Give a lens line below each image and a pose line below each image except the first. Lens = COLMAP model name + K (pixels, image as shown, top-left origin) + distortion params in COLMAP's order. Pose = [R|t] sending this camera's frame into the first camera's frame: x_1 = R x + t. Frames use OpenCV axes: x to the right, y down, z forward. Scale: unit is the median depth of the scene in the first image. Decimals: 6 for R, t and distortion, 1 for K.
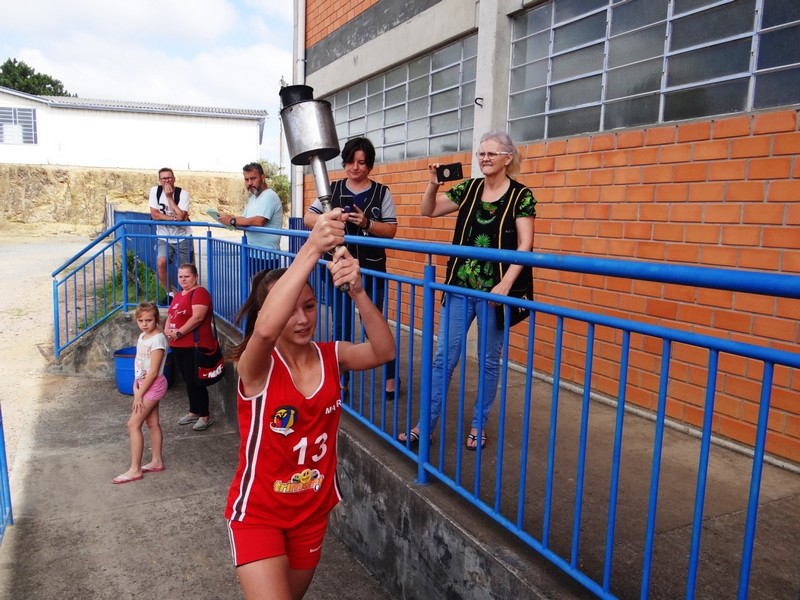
lens RADIAL K [[634.8, 0, 398.6], [0, 634.8, 300.0], [0, 0, 1]] dist [0.003220, -0.005874]
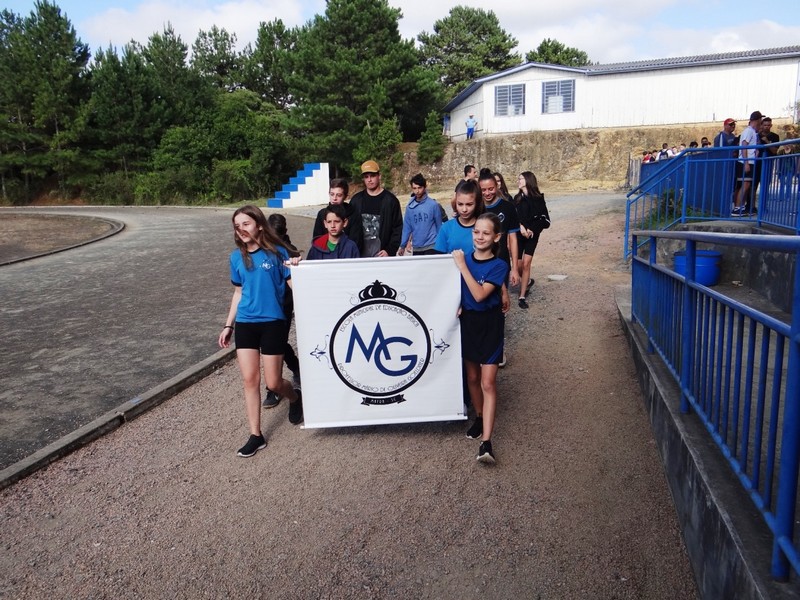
lens RADIAL K [[653.9, 0, 398.6], [0, 653.9, 298.7], [0, 0, 1]] dist [0.014214, -0.008867]
pose [[0.739831, 0.082694, -0.667692, 0.007296], [-0.051305, 0.996462, 0.066565, 0.027171], [0.670834, -0.014991, 0.741456, -0.082984]]
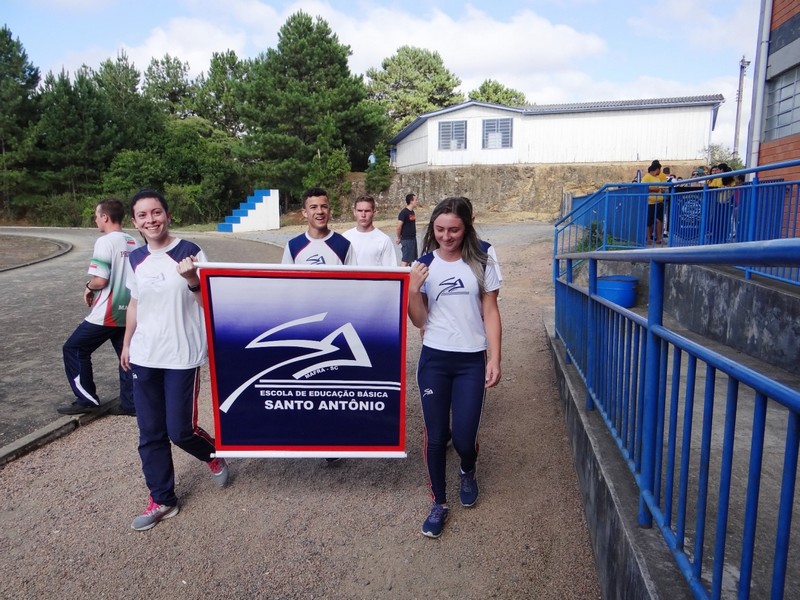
lens RADIAL K [[635.4, 0, 399.2], [0, 635.4, 298.8], [0, 0, 1]] dist [0.008040, -0.004560]
pose [[0.792387, 0.064540, -0.606595, 0.014849], [-0.063598, 0.997709, 0.023075, 0.029363], [0.606694, 0.020294, 0.794676, -0.089680]]
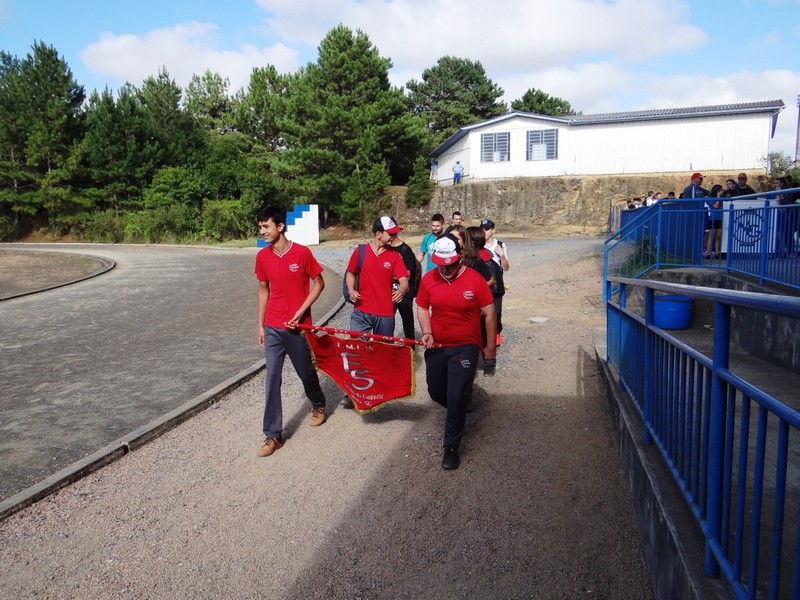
lens RADIAL K [[653.2, 0, 398.8], [0, 653.2, 298.5], [0, 0, 1]] dist [0.011320, -0.005986]
pose [[0.752978, 0.049937, -0.656149, 0.014488], [-0.063285, 0.997990, 0.003329, 0.026790], [0.654996, 0.039017, 0.754624, -0.092214]]
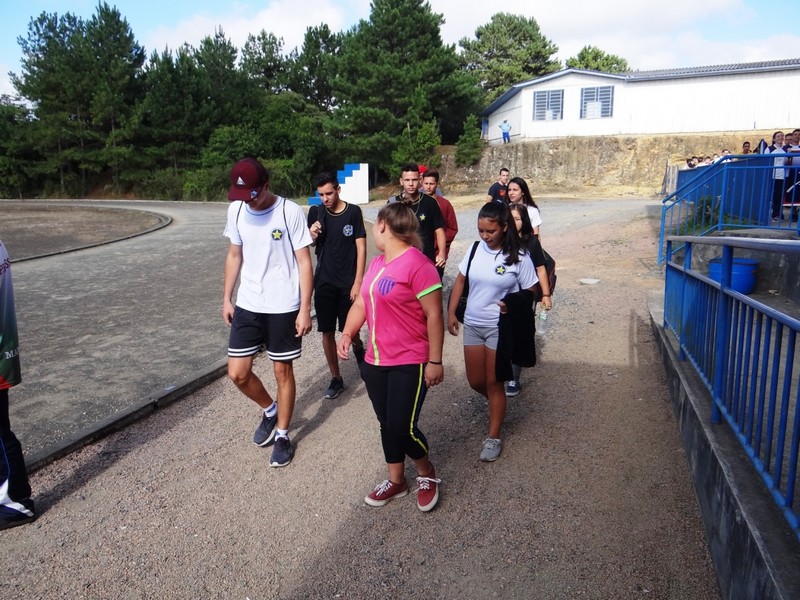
lens RADIAL K [[636.6, 0, 399.0], [0, 636.6, 298.8], [0, 0, 1]] dist [0.009774, -0.004892]
pose [[0.700460, 0.106548, -0.705693, 0.006234], [-0.078345, 0.994297, 0.072359, 0.027421], [0.709378, 0.004603, 0.704813, -0.080131]]
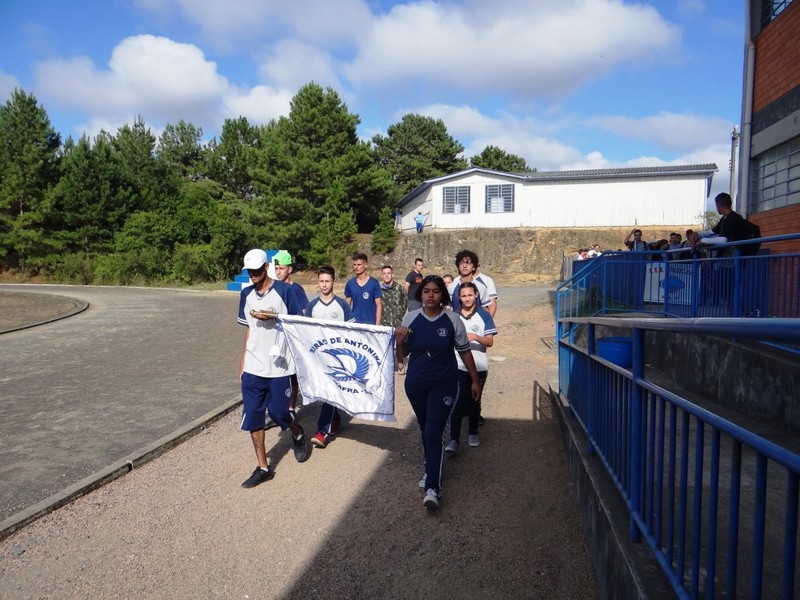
lens RADIAL K [[634.8, 0, 398.6], [0, 634.8, 300.0], [0, 0, 1]] dist [0.003220, -0.005874]
pose [[0.789294, 0.015613, -0.613816, 0.022585], [-0.072154, 0.995109, -0.067470, 0.029639], [0.609761, 0.097543, 0.786560, -0.108061]]
